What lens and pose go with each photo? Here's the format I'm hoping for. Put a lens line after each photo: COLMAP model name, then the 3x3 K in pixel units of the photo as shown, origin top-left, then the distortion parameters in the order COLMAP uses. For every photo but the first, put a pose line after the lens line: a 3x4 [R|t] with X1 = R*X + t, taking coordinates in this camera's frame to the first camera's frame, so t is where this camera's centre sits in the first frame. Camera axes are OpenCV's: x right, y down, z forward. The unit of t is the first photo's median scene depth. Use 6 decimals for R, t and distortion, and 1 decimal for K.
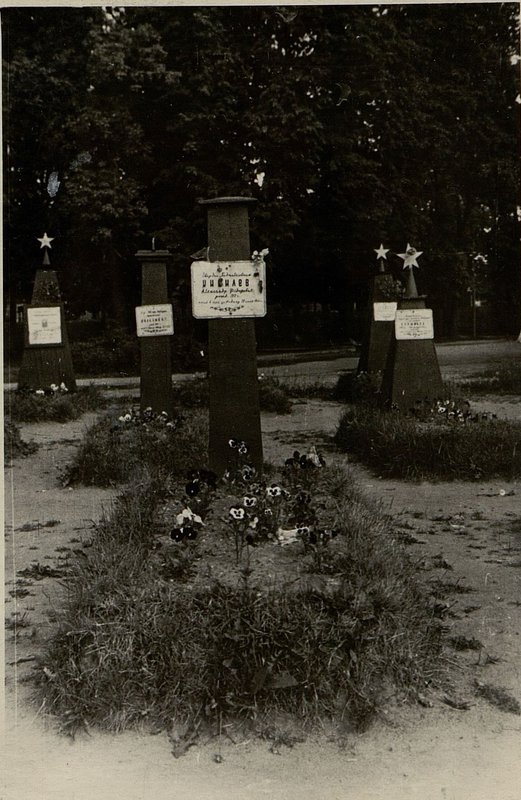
lens RADIAL K [[1090.3, 0, 248.0], [0, 1090.3, 423.1], [0, 0, 1]] dist [0.042078, 0.017524]
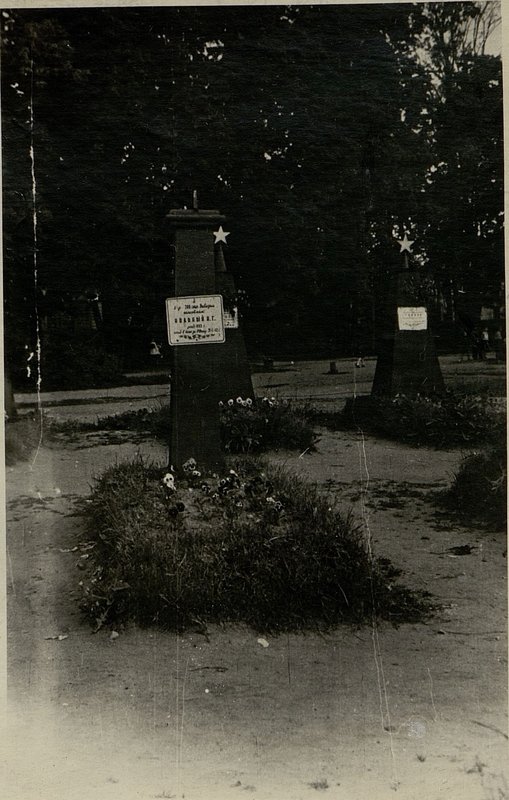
lens RADIAL K [[1061.0, 0, 245.5], [0, 1061.0, 397.9], [0, 0, 1]] dist [0.051259, 0.015484]
pose [[0.994154, 0.002743, 0.107935, -0.025237], [0.001024, 0.999393, -0.034826, -0.005590], [-0.107965, 0.034733, 0.993548, 0.078870]]
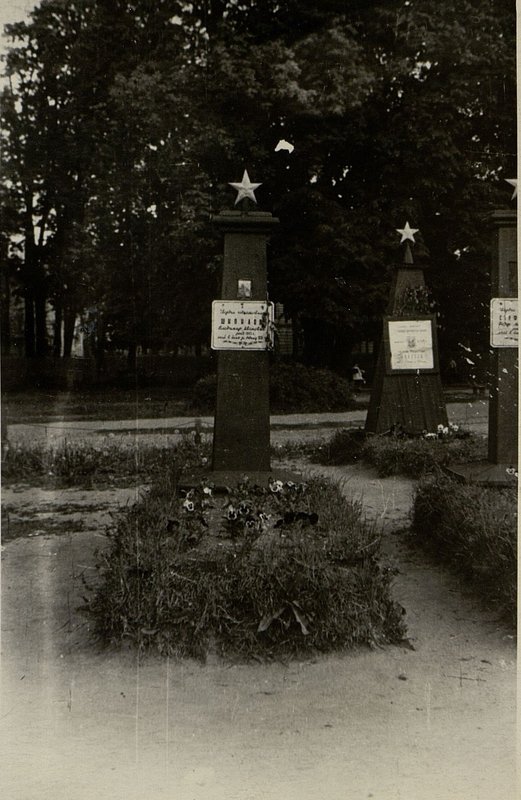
lens RADIAL K [[1092.4, 0, 242.3], [0, 1092.4, 400.4], [0, 0, 1]] dist [0.021284, -0.068499]
pose [[0.999210, 0.027446, -0.028751, -0.086829], [-0.029058, 0.997938, -0.057226, -0.002101], [0.027121, 0.058017, 0.997947, 0.082758]]
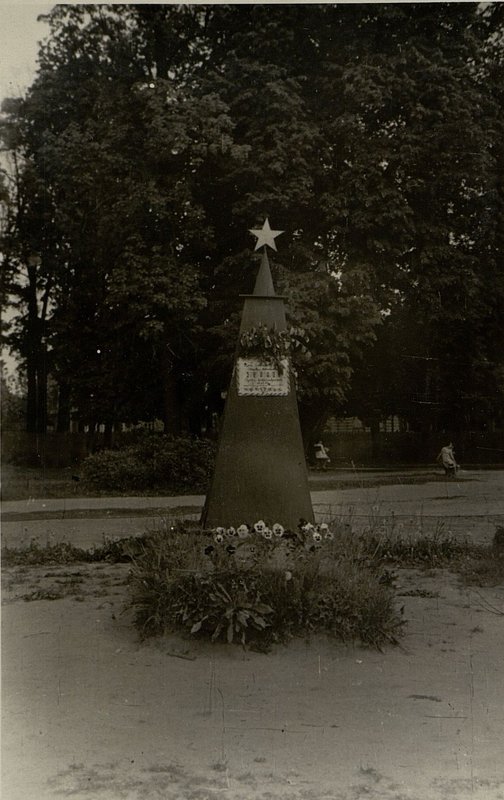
lens RADIAL K [[1074.9, 0, 249.6], [0, 1074.9, 371.0], [0, 0, 1]] dist [0.043633, 0.036249]
pose [[0.997105, 0.027058, -0.071055, 0.003942], [-0.037844, 0.987167, -0.155142, -0.011379], [0.065945, 0.157382, 0.985334, 0.182512]]
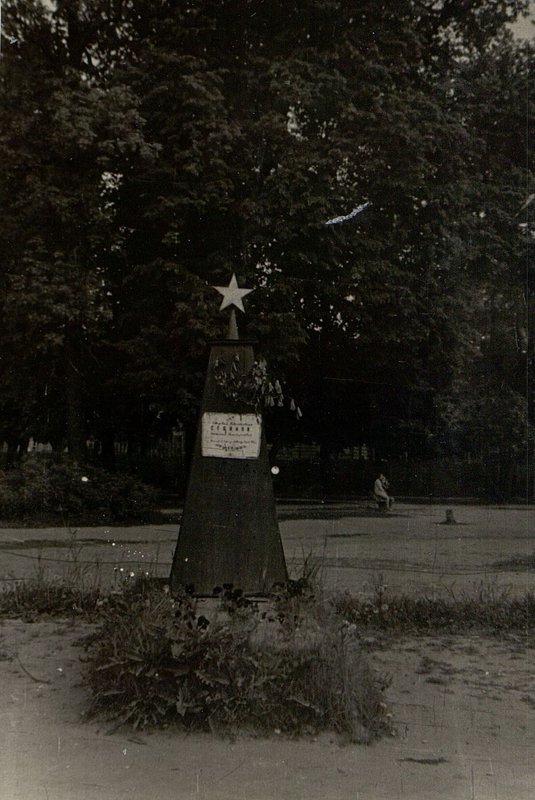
lens RADIAL K [[1180.9, 0, 237.9], [0, 1180.9, 400.4], [0, 0, 1]] dist [0.041856, 0.149909]
pose [[0.997053, 0.054385, -0.054110, 0.048811], [-0.061754, 0.987437, -0.145448, -0.016446], [0.045520, 0.148361, 0.987885, 0.181081]]
